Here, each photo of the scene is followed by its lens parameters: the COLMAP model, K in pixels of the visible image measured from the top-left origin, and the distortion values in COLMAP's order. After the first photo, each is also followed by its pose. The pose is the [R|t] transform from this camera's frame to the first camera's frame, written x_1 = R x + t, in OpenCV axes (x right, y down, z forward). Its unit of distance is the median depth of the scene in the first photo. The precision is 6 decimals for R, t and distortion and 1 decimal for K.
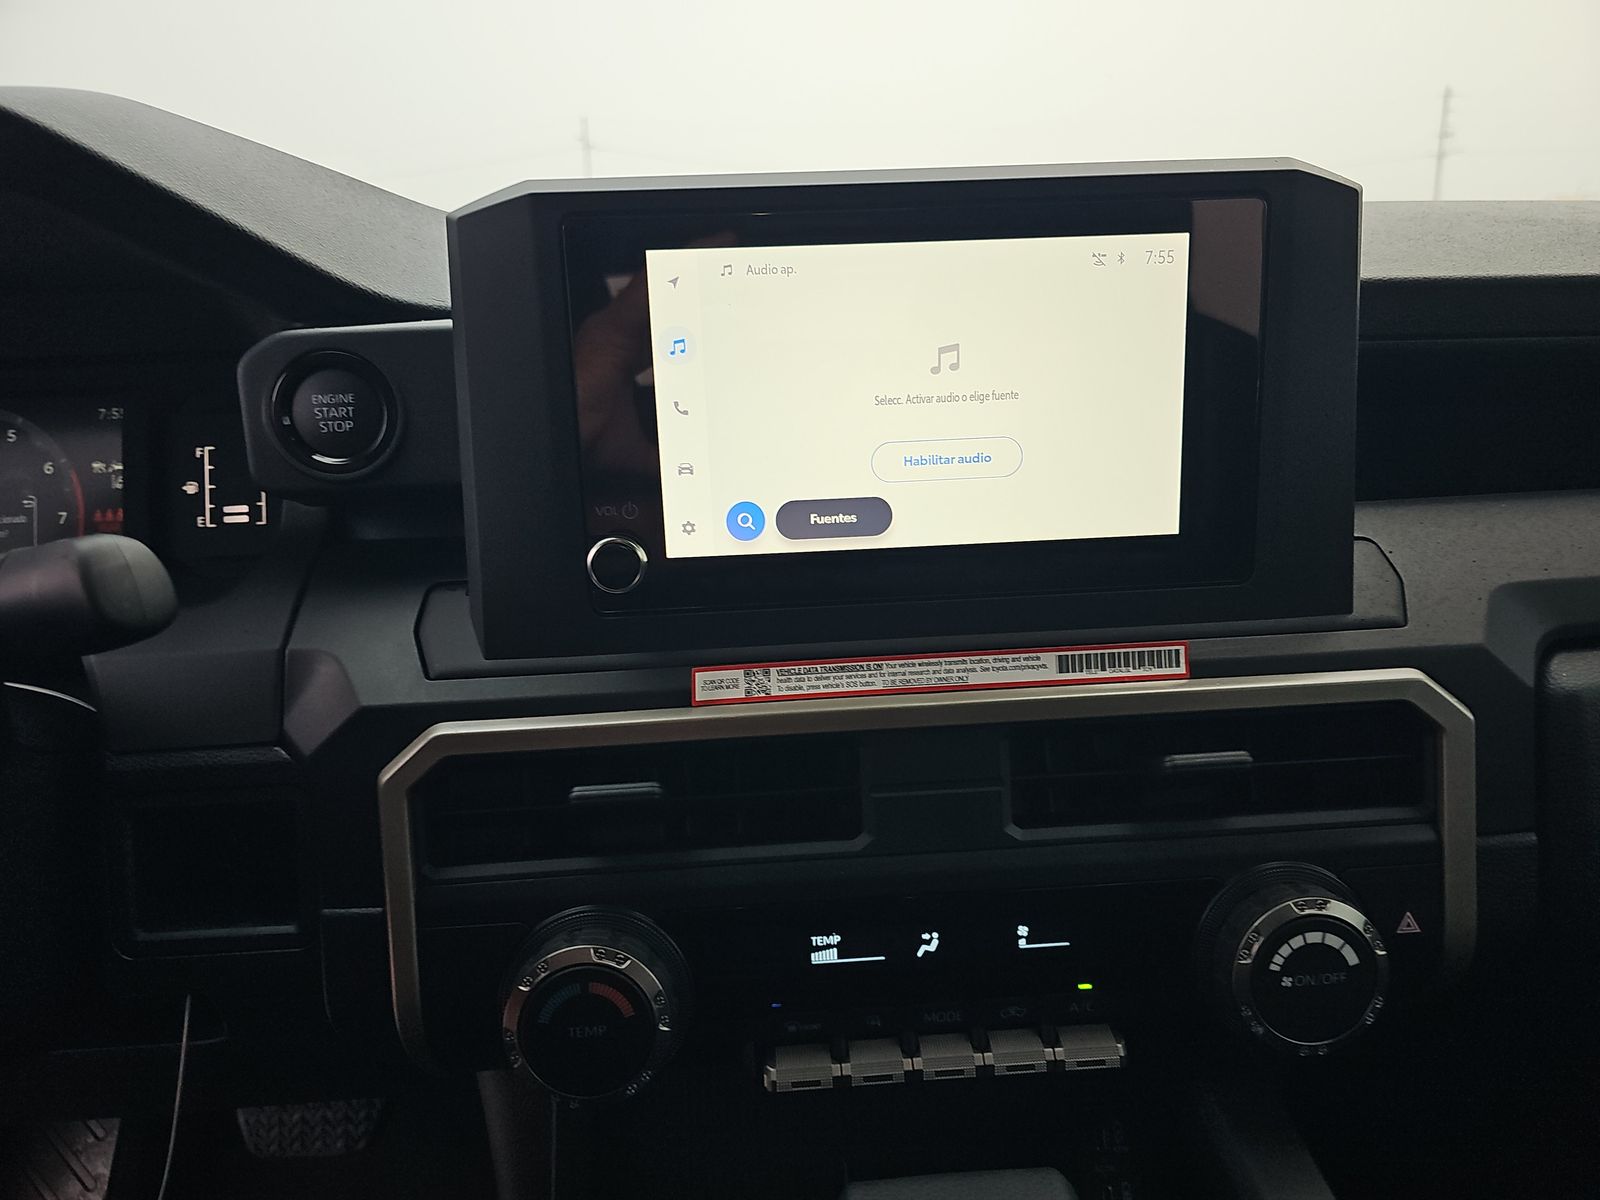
lens RADIAL K [[1083.4, 0, 797.8], [0, 1083.4, 604.1], [0, 0, 1]] dist [0.028300, -0.023934]
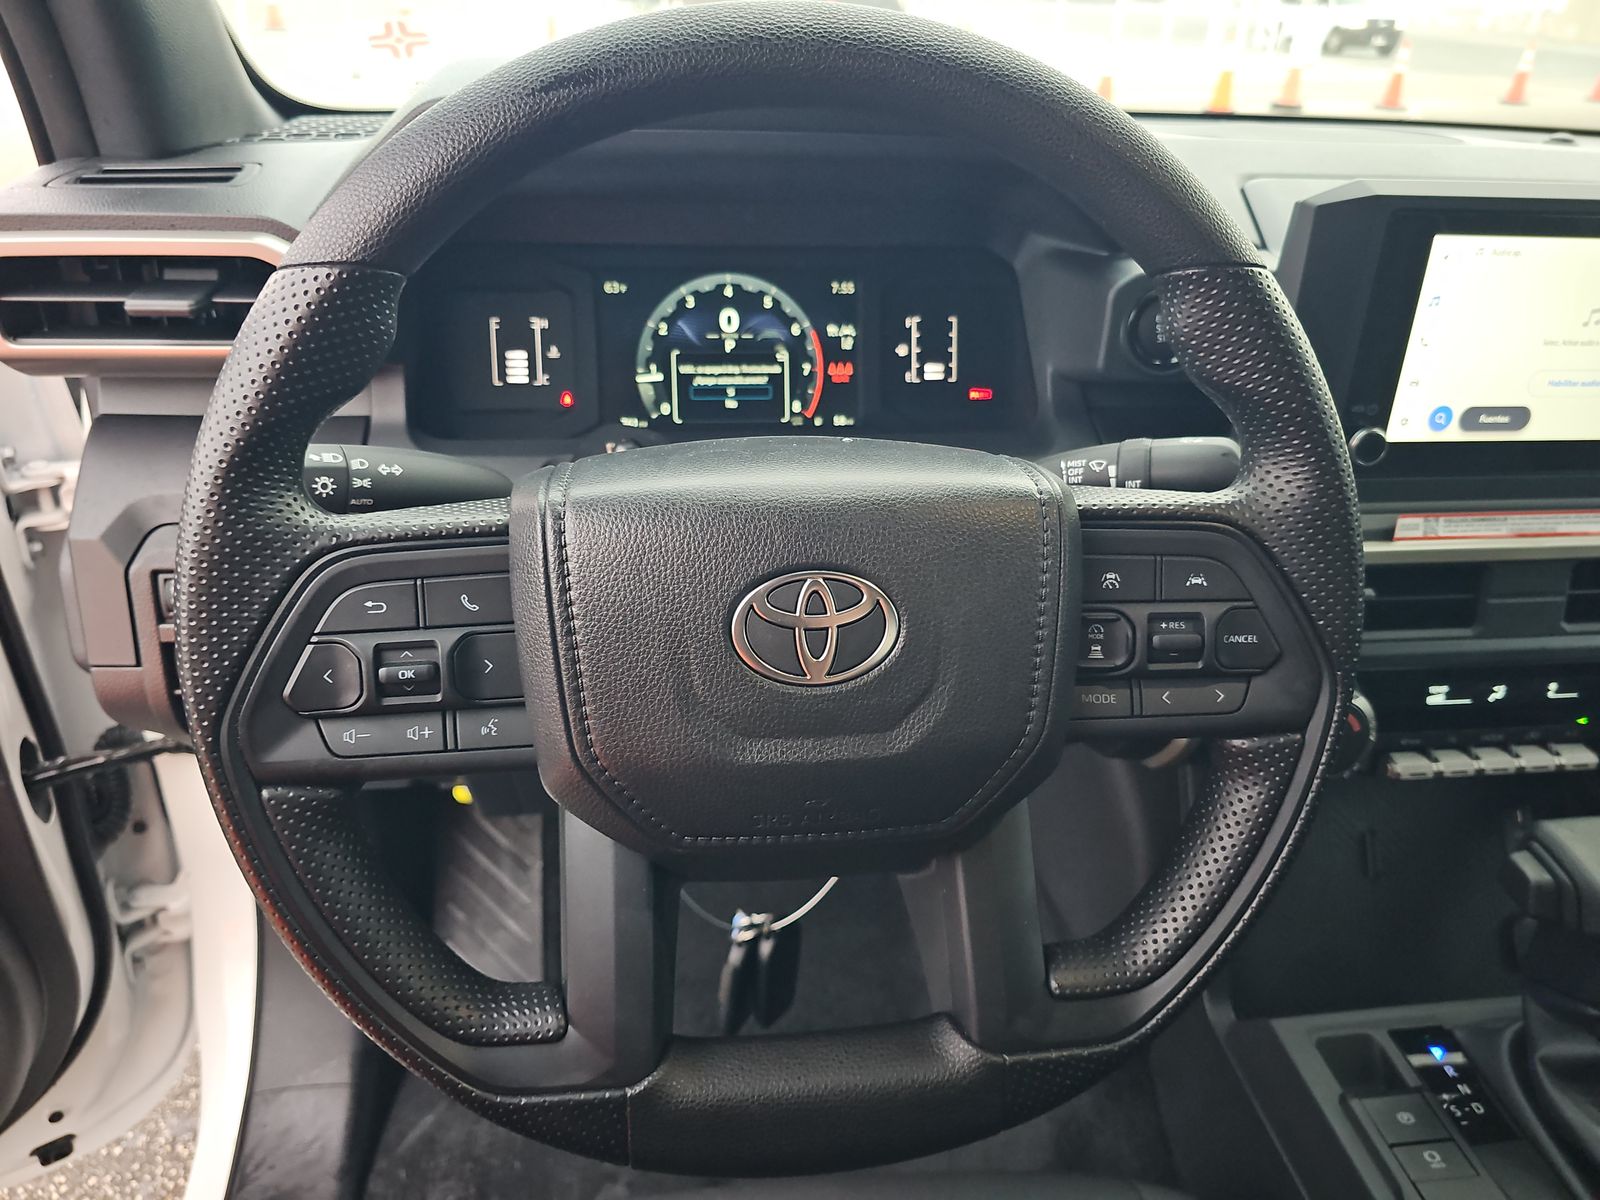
lens RADIAL K [[1083.4, 0, 802.9], [0, 1083.4, 592.7], [0, 0, 1]] dist [0.028300, -0.023934]
pose [[0.995260, 0.029490, 0.092666, -0.815847], [-0.047386, 0.979193, 0.197321, -0.075275], [-0.084919, -0.200777, 0.975950, -0.341844]]
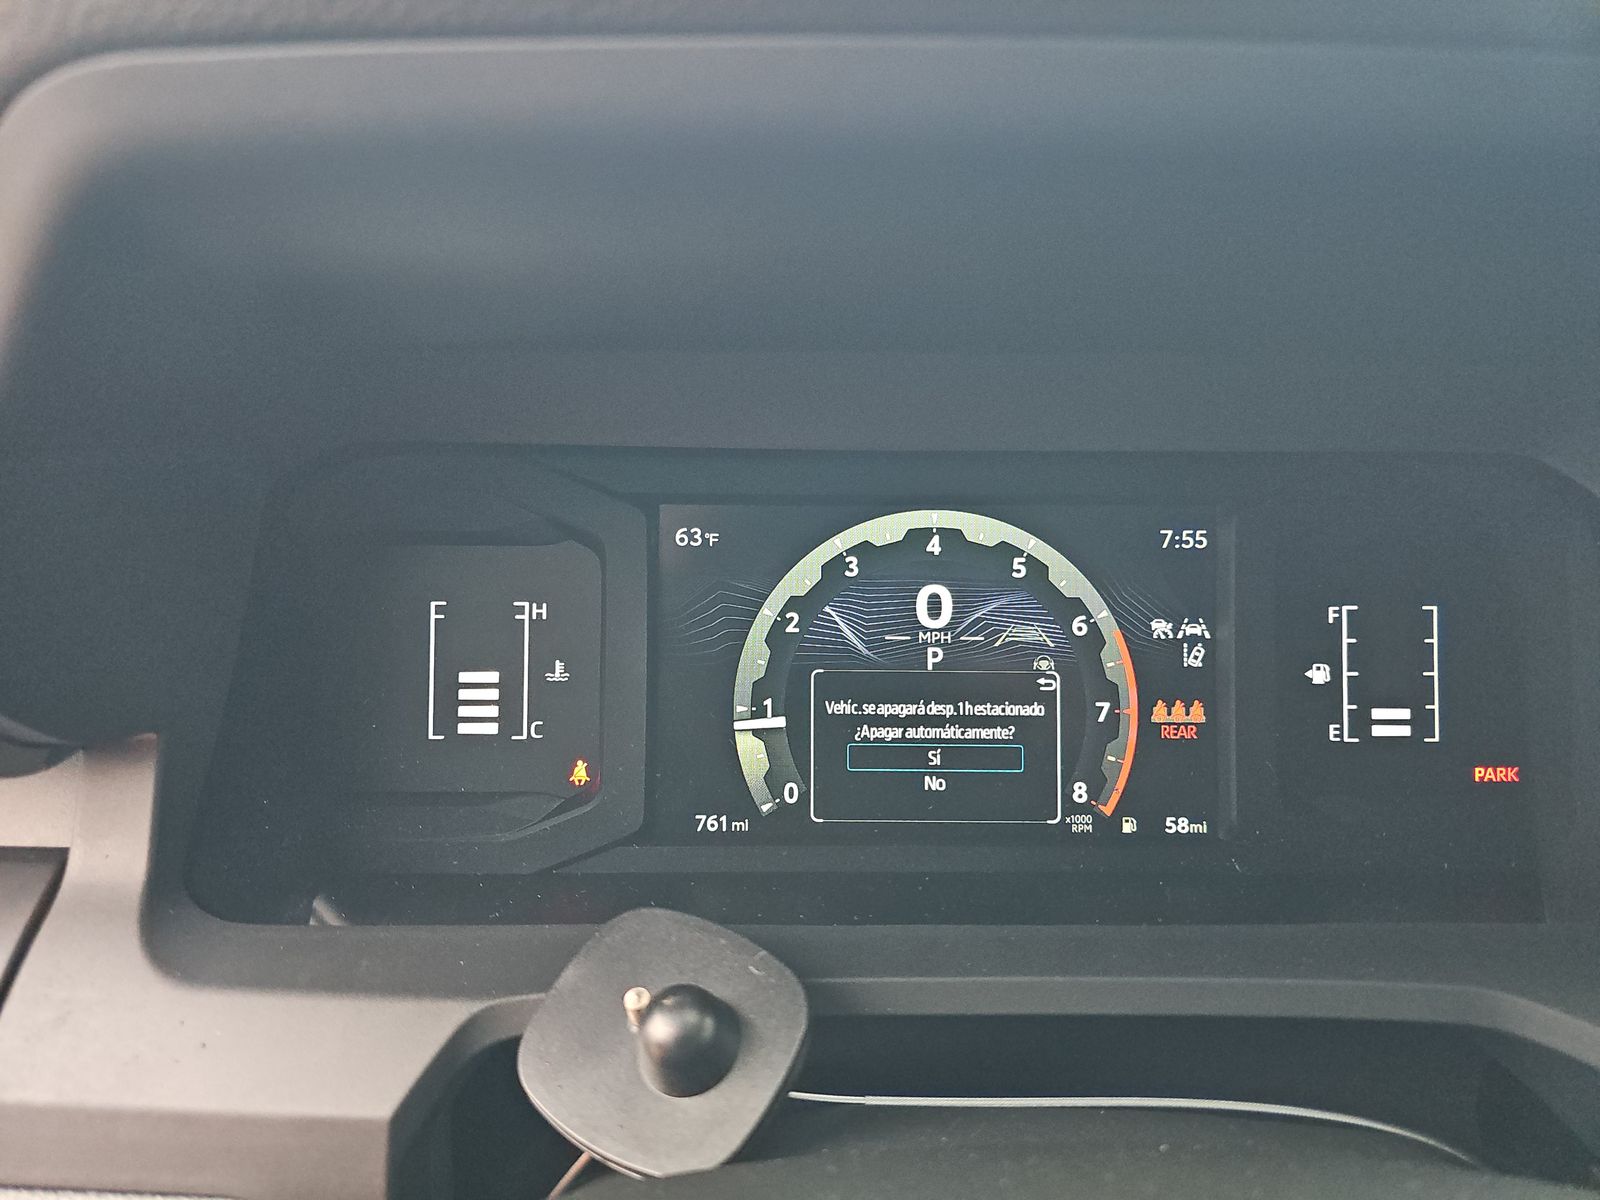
lens RADIAL K [[1083.4, 0, 789.9], [0, 1083.4, 602.5], [0, 0, 1]] dist [0.028300, -0.023934]
pose [[0.997706, 0.060769, -0.029835, -0.856502], [-0.060039, 0.997889, 0.024767, -0.147577], [0.031277, -0.022918, 0.999248, 0.412898]]
